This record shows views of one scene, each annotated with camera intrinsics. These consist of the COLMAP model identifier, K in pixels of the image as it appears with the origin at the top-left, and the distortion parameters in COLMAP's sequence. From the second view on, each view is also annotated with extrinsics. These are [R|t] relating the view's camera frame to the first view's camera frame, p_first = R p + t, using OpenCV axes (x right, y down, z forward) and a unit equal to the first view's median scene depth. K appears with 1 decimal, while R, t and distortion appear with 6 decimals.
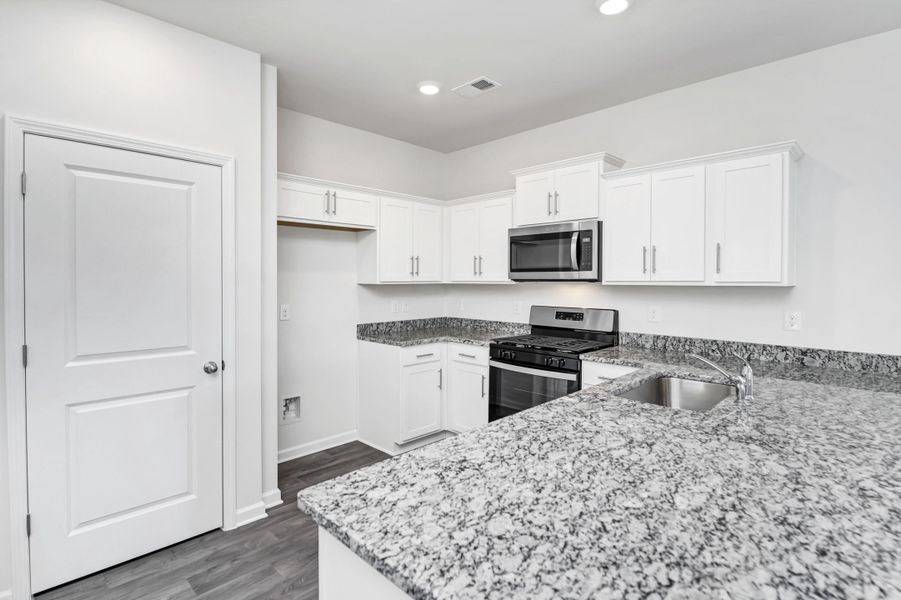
lens RADIAL K [[469.1, 0, 435.0], [0, 469.1, 281.1], [0, 0, 1]] dist [0.002923, -0.006124]
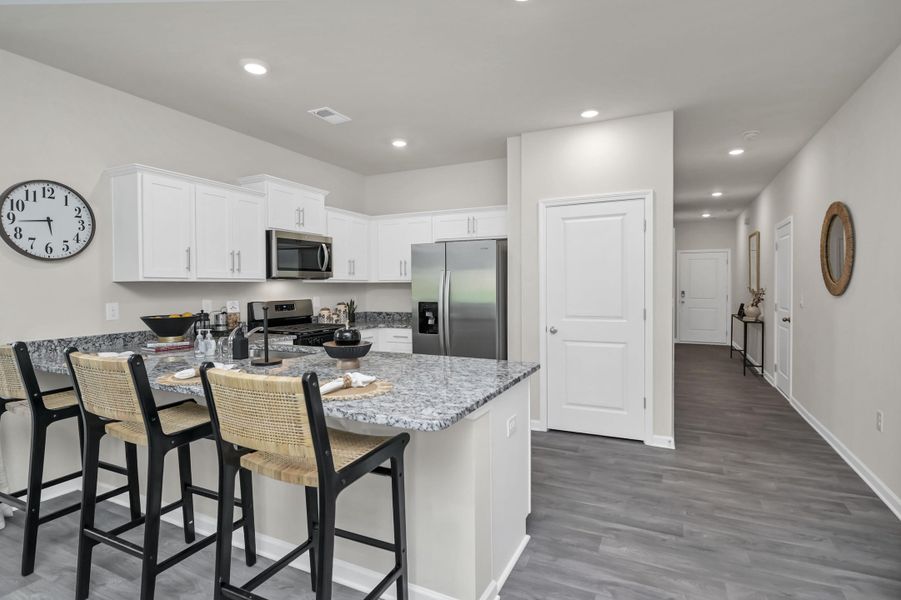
lens RADIAL K [[446.2, 0, 450.4], [0, 446.2, 284.4], [0, 0, 1]] dist [-0.002345, -0.003472]
pose [[-0.328314, -0.008945, 0.944526, -1.013226], [-0.005168, 0.999957, 0.007673, 0.002770], [-0.944554, -0.002362, -0.328346, 1.027947]]
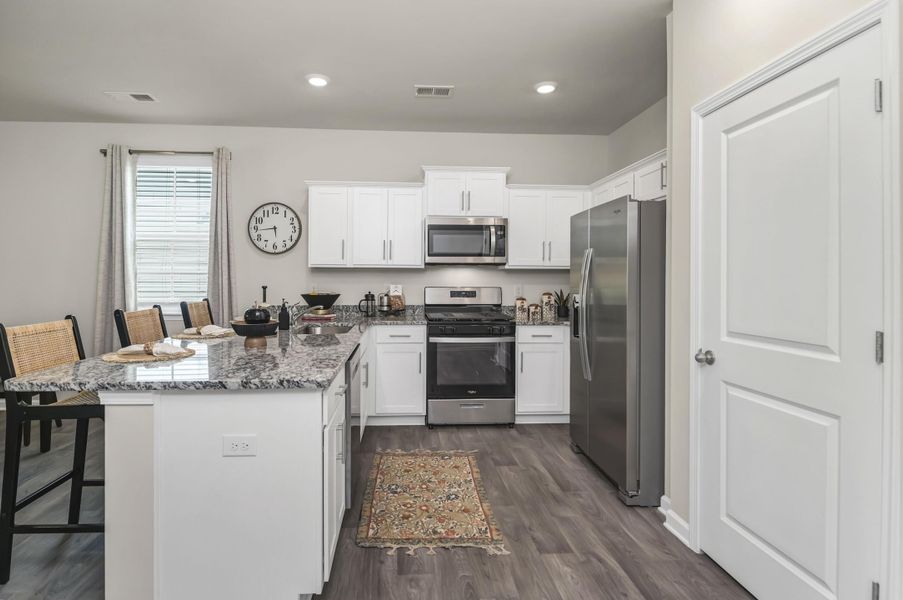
lens RADIAL K [[470.1, 0, 433.2], [0, 470.1, 274.0], [0, 0, 1]] dist [0.002923, -0.006124]
pose [[0.653484, 0.000142, 0.756940, -0.725320], [-0.001318, 0.999999, 0.000950, 0.022471], [-0.756939, -0.001618, 0.653484, 0.277860]]
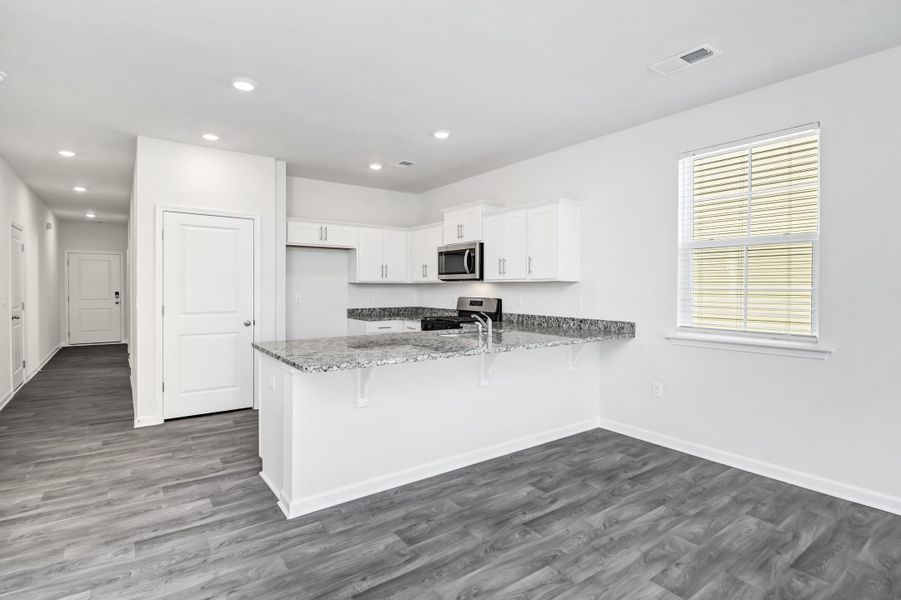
lens RADIAL K [[450.8, 0, 442.3], [0, 450.8, 282.2], [0, 0, 1]] dist [-0.011334, 0.001178]
pose [[0.990932, -0.001302, -0.134356, 0.399473], [-0.000664, 0.999893, -0.014584, 0.028917], [0.134361, 0.014541, 0.990826, -0.514874]]
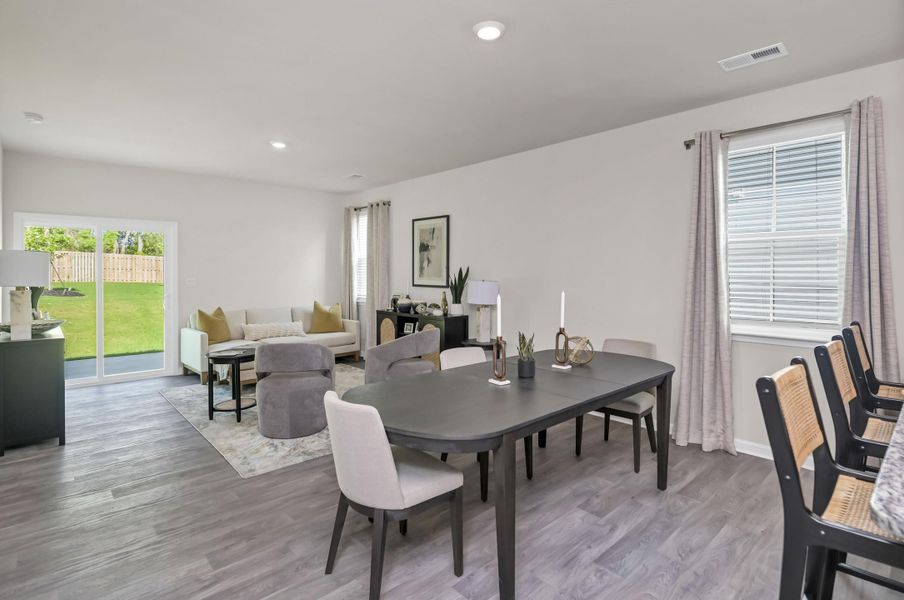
lens RADIAL K [[470.6, 0, 453.6], [0, 470.6, 277.6], [0, 0, 1]] dist [0.002923, -0.006124]
pose [[0.998697, -0.004534, -0.050825, -0.843467], [0.004816, 0.999974, 0.005436, 0.002514], [0.050799, -0.005674, 0.998693, 0.633697]]
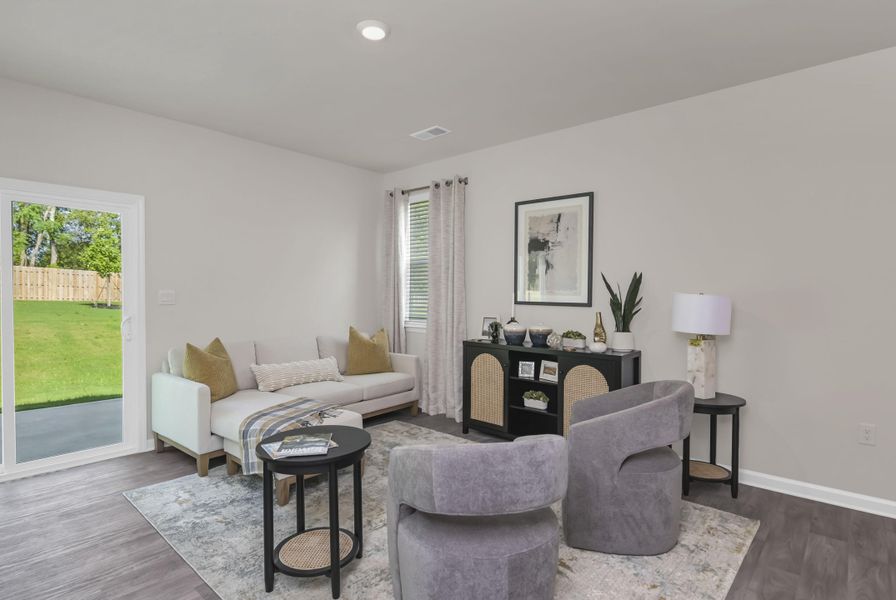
lens RADIAL K [[493.1, 0, 446.8], [0, 493.1, 301.9], [0, 0, 1]] dist [0.000134, -0.001927]
pose [[0.999281, -0.001536, 0.037874, -1.354706], [0.000923, 0.999868, 0.016198, 0.020556], [-0.037894, -0.016152, 0.999151, 1.239711]]
